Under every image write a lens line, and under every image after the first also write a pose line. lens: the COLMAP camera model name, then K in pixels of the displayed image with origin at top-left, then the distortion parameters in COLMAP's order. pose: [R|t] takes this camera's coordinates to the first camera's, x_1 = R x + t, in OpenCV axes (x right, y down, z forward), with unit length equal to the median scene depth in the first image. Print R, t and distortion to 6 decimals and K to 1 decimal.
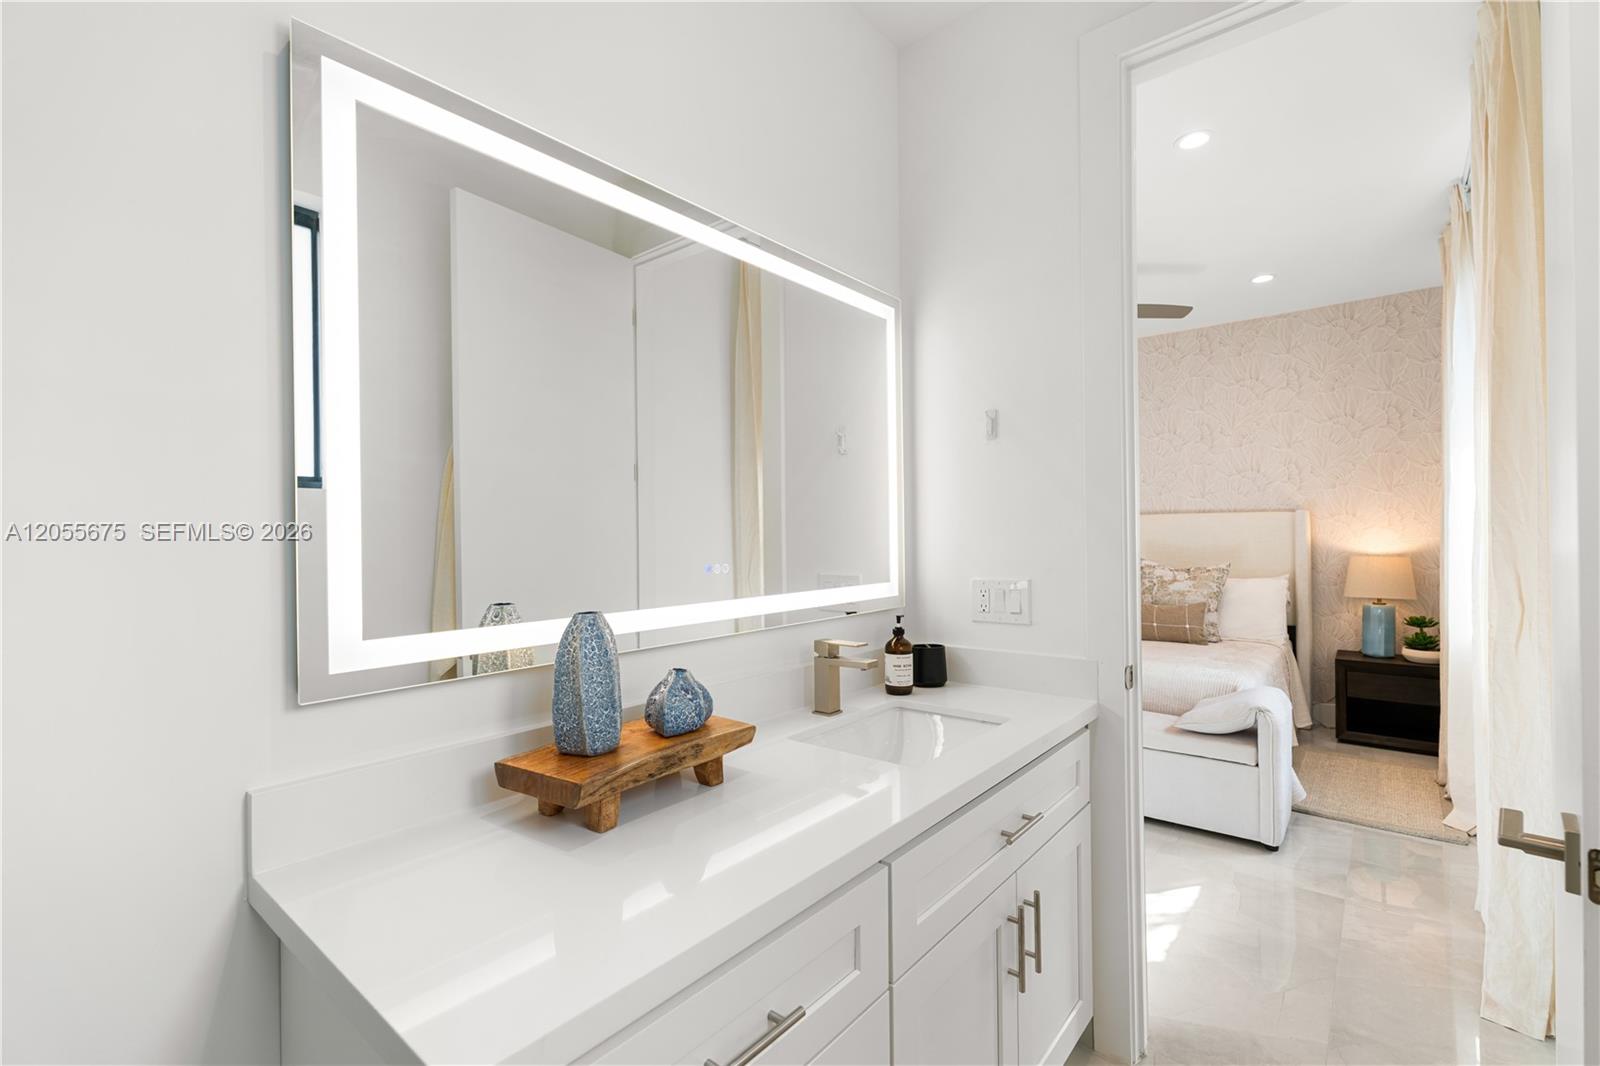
lens RADIAL K [[714.1, 0, 800.0], [0, 714.1, 533.0], [0, 0, 1]] dist [-0.003396, -0.000371]
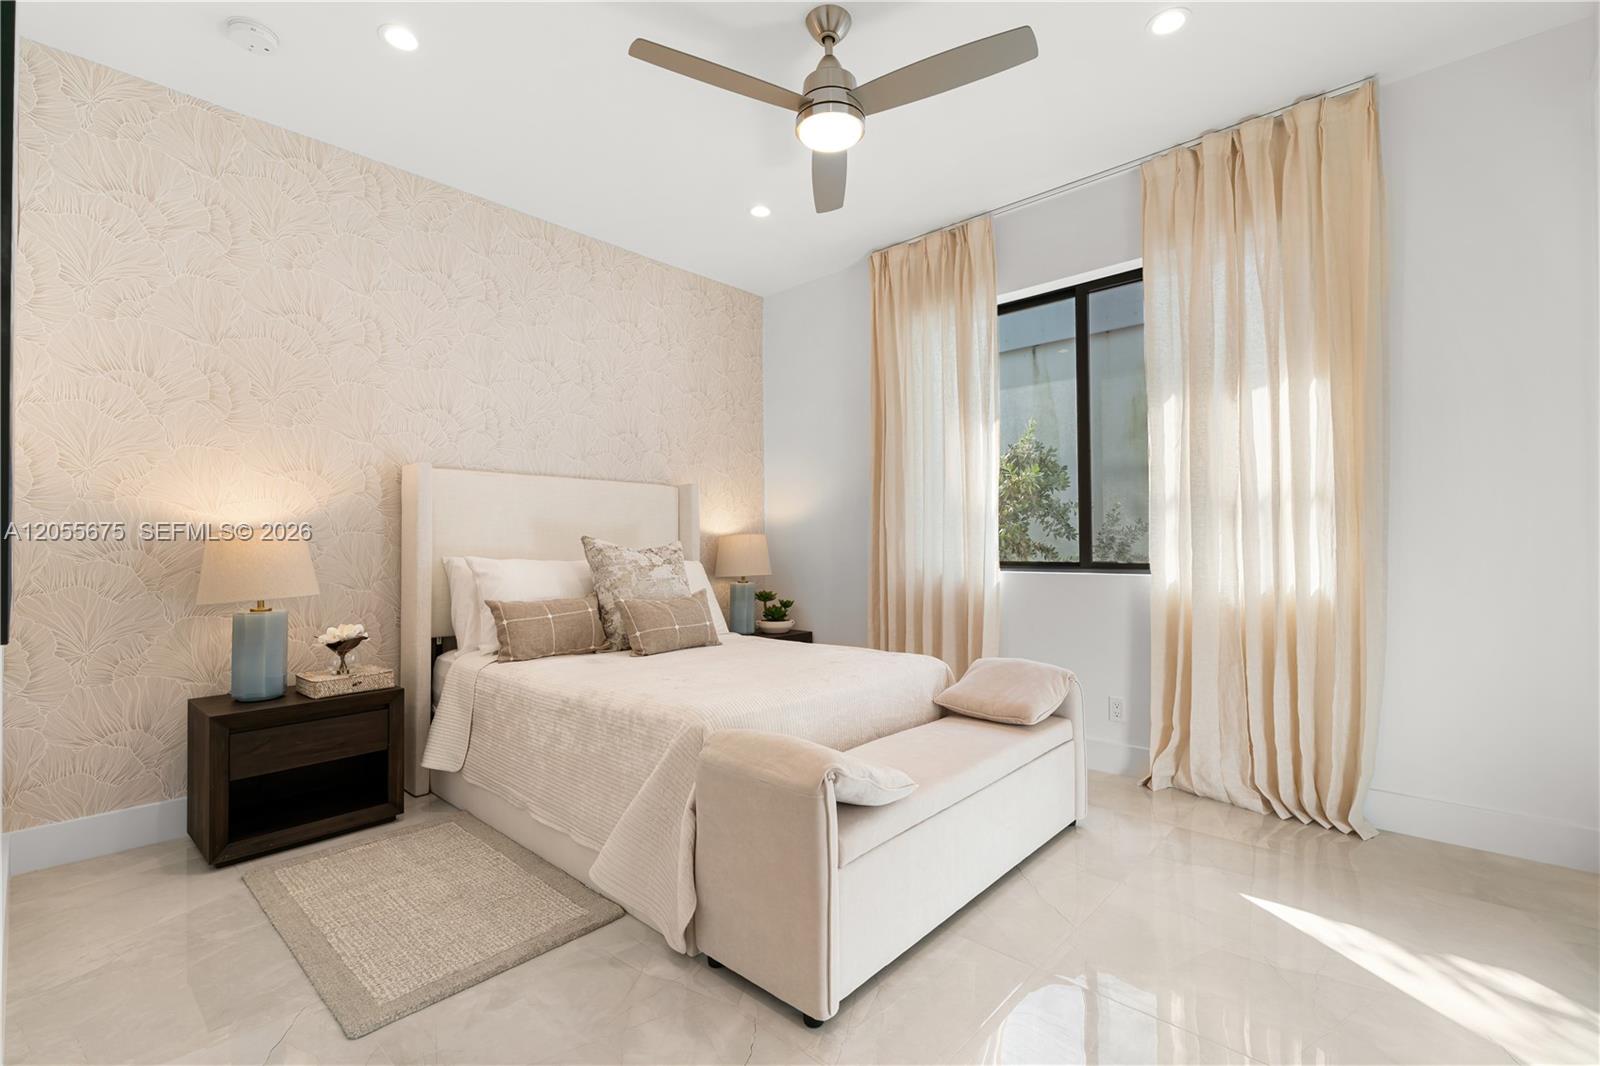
lens RADIAL K [[714.1, 0, 800.0], [0, 714.1, 533.0], [0, 0, 1]] dist [-0.003396, -0.000371]
pose [[0.035960, 0.027204, 0.998983, -0.186157], [0.008629, 0.999584, -0.027531, 0.056764], [-0.999316, 0.009610, 0.035711, 0.854693]]
